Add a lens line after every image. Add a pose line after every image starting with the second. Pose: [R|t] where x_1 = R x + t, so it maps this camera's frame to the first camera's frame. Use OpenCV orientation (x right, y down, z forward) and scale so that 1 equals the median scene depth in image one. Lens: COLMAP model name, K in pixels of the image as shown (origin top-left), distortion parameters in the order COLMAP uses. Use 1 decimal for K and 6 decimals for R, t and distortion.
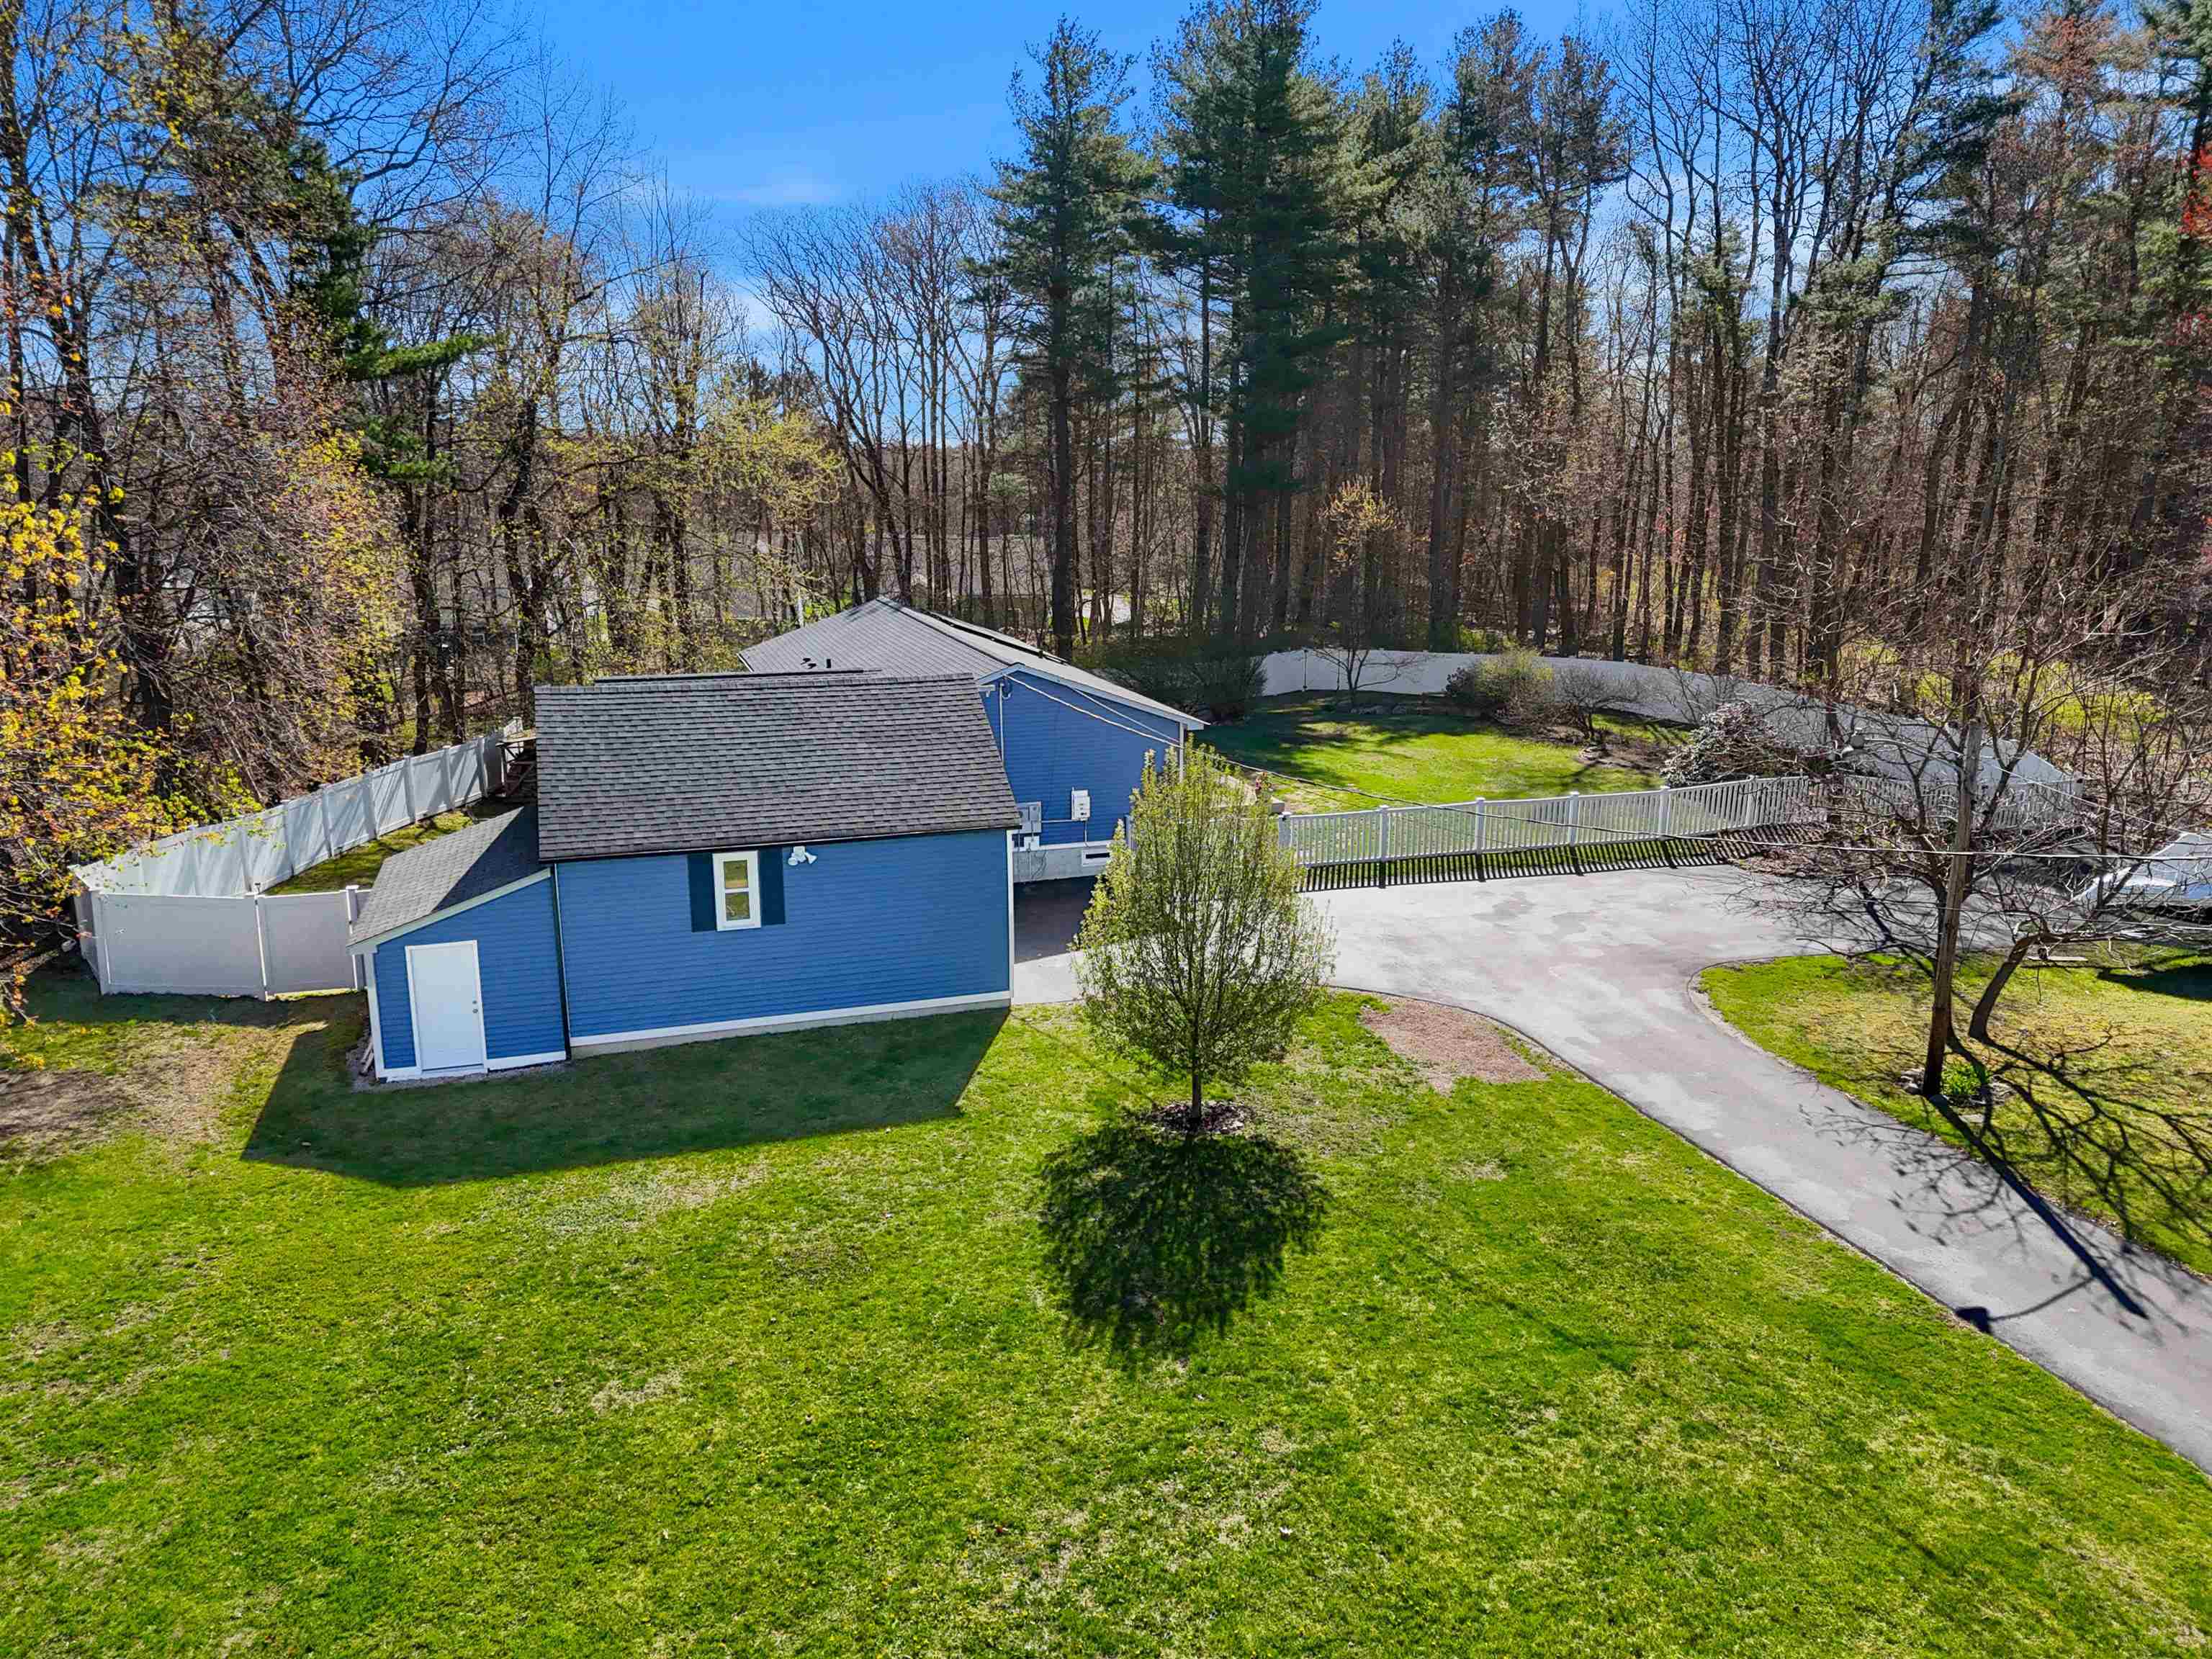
lens RADIAL K [[1627.4, 0, 1113.8], [0, 1627.4, 823.4], [0, 0, 1]] dist [0.060562, -0.034974]
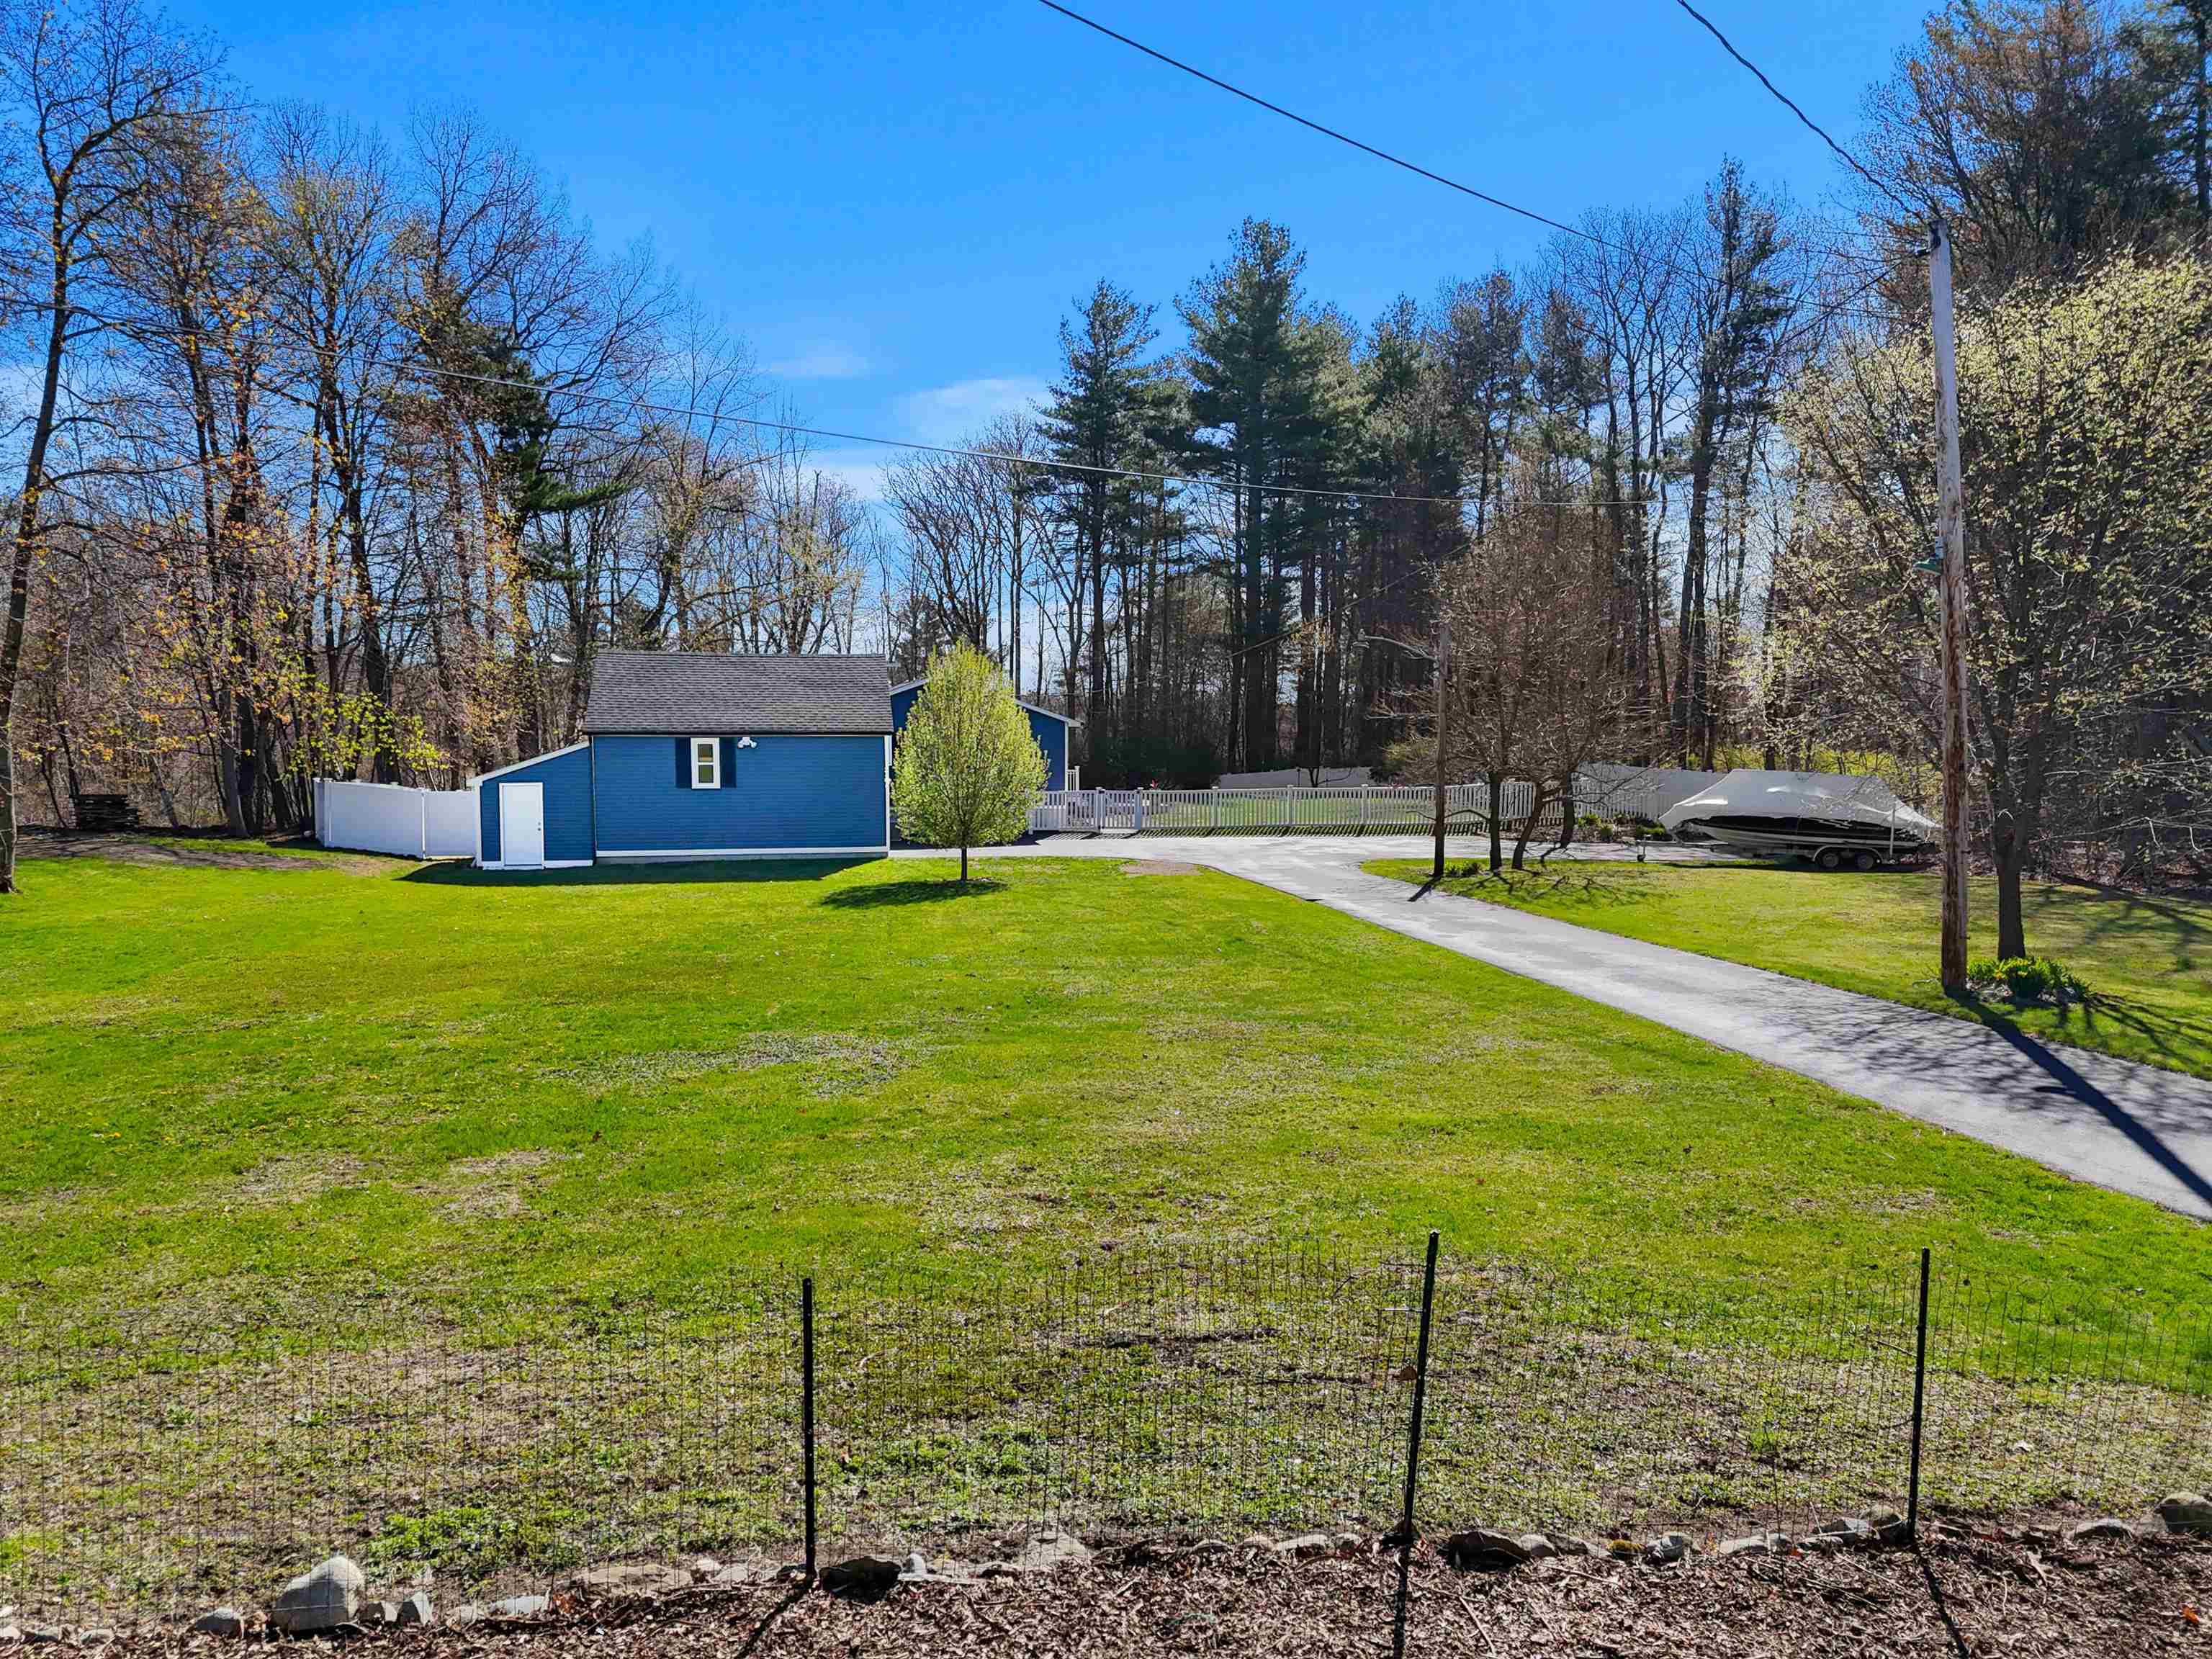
lens RADIAL K [[1627.4, 0, 1099.2], [0, 1627.4, 837.3], [0, 0, 1]] dist [0.060562, -0.034974]
pose [[0.991760, 0.010990, -0.127639, 0.208868], [-0.030141, 0.988364, -0.149093, 0.202213], [0.124515, 0.151711, 0.980551, -0.289926]]
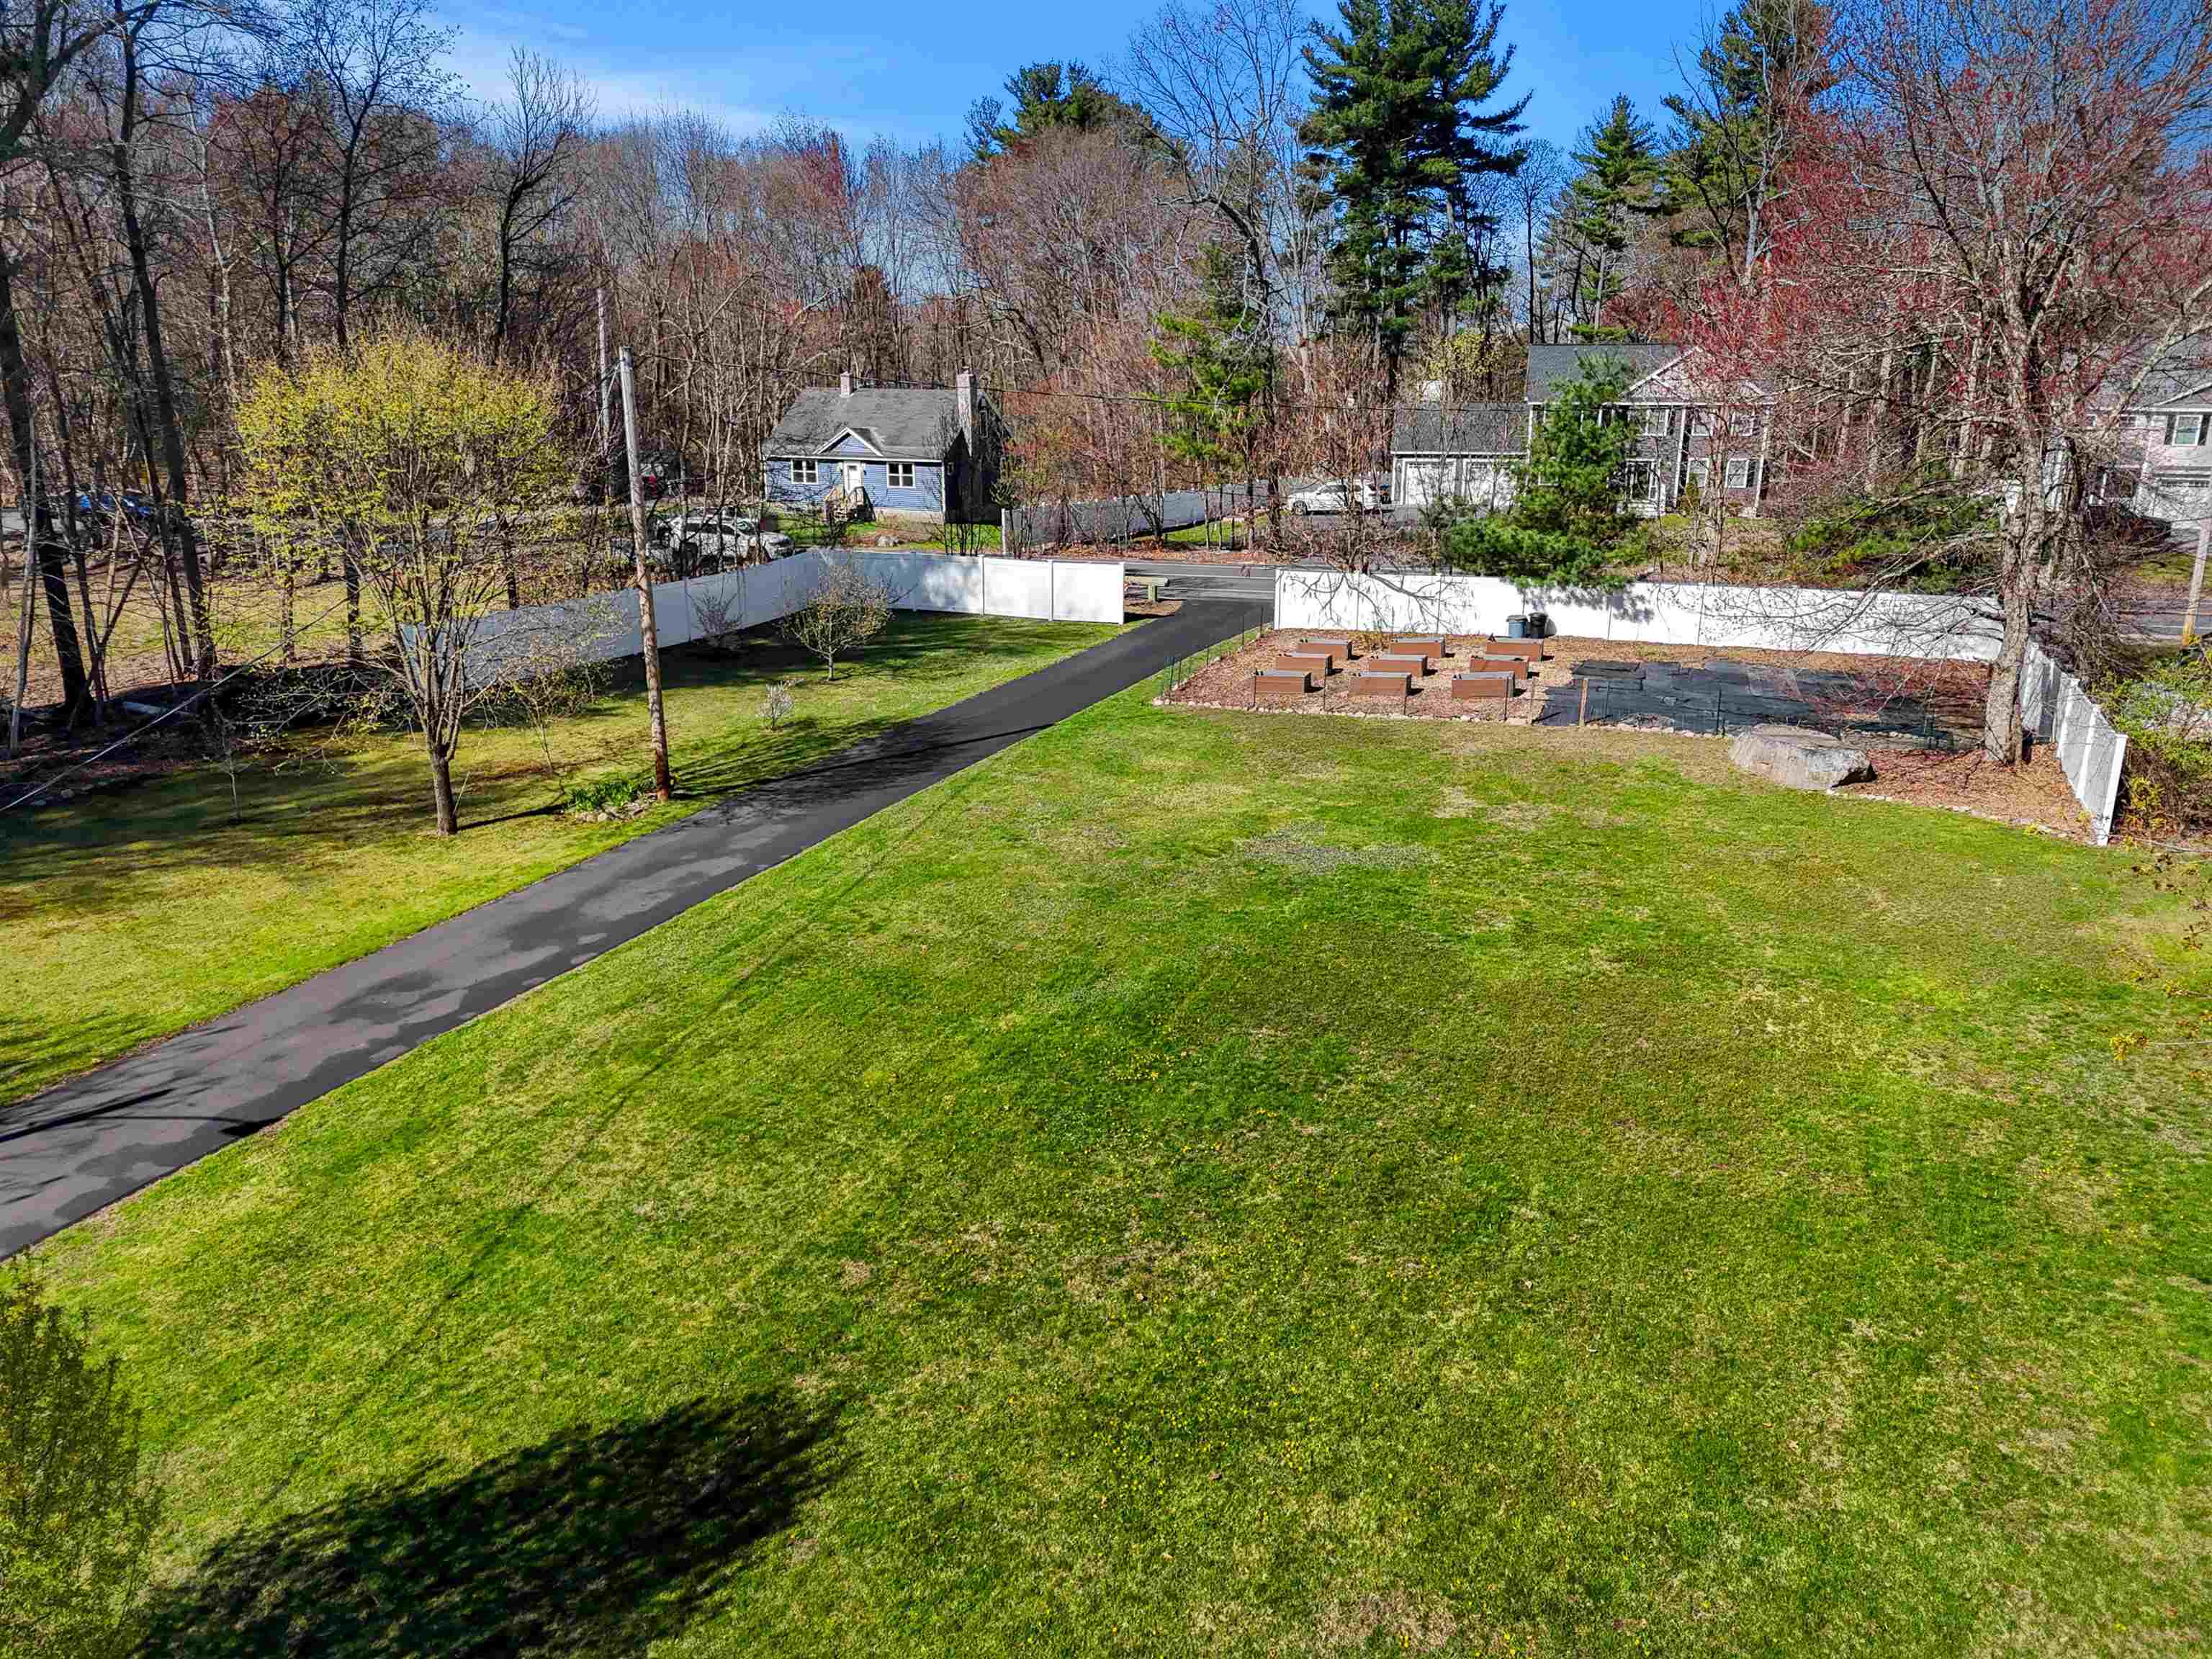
lens RADIAL K [[1627.4, 0, 1105.1], [0, 1627.4, 828.1], [0, 0, 1]] dist [0.060562, -0.034974]
pose [[-0.791191, -0.172023, 0.586878, -0.166510], [0.134554, 0.887148, 0.441433, -0.088092], [-0.596584, 0.428224, -0.678757, 0.422472]]
